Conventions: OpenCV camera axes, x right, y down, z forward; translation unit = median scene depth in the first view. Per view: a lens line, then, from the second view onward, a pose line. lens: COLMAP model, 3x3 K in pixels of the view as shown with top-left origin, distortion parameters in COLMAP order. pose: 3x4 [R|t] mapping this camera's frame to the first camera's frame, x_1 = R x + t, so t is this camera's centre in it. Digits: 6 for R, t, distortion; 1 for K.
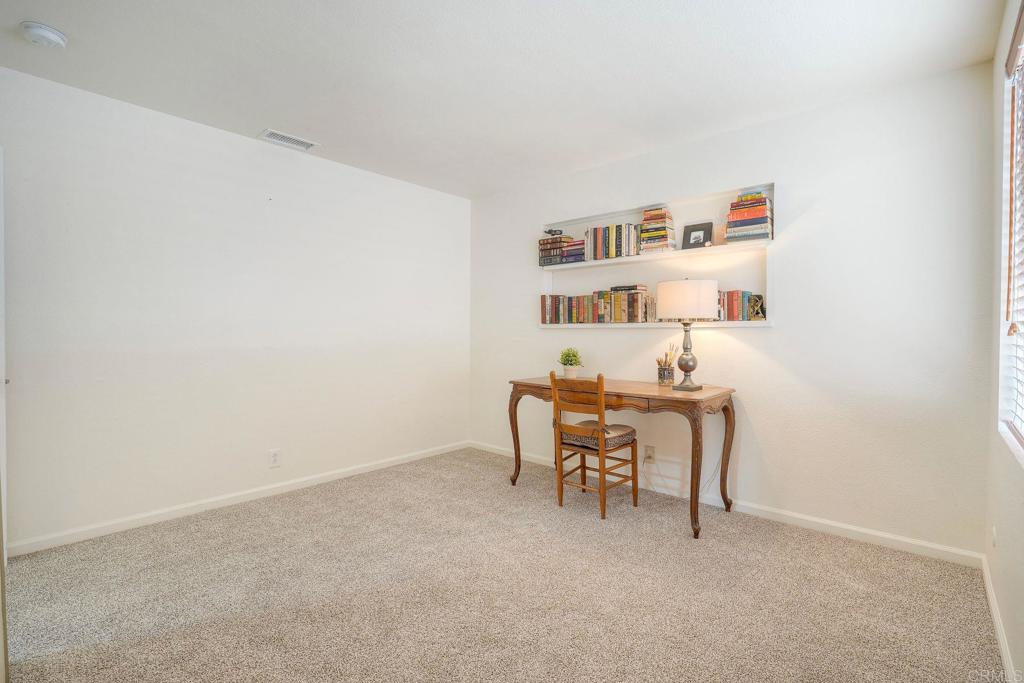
lens RADIAL K [[463.0, 0, 507.1], [0, 463.0, 338.5], [0, 0, 1]] dist [-0.000493, 0.000033]
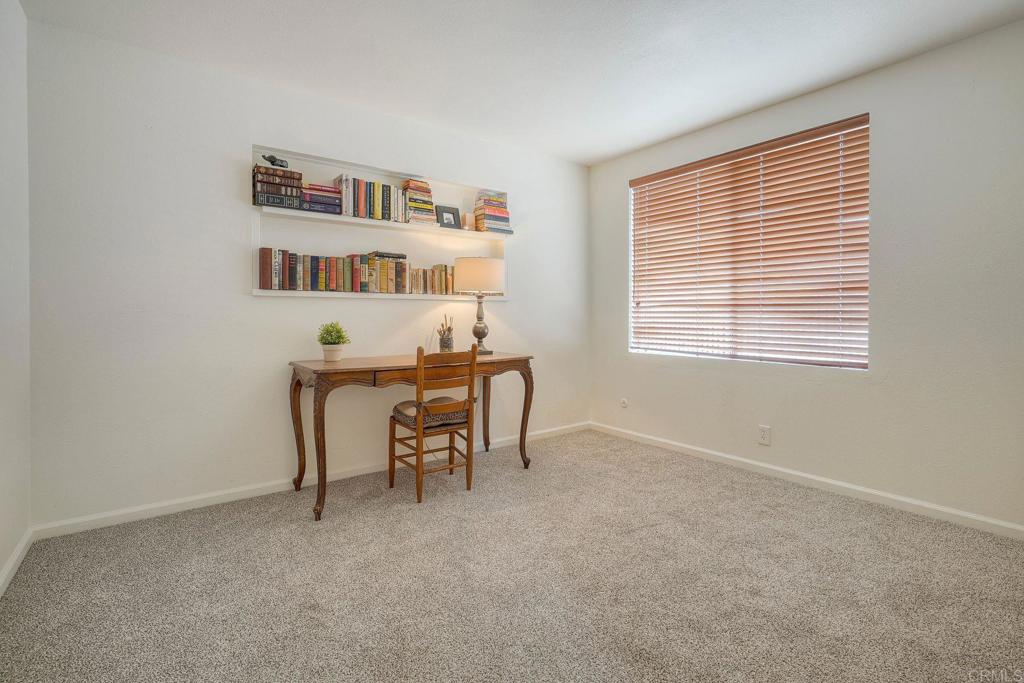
lens RADIAL K [[486.3, 0, 513.6], [0, 486.3, 317.4], [0, 0, 1]] dist [0.000381, 0.000054]
pose [[0.196200, -0.010077, 0.980512, -0.640571], [0.009298, 0.999921, 0.008416, 0.008391], [-0.980520, 0.007465, 0.196278, 0.565543]]
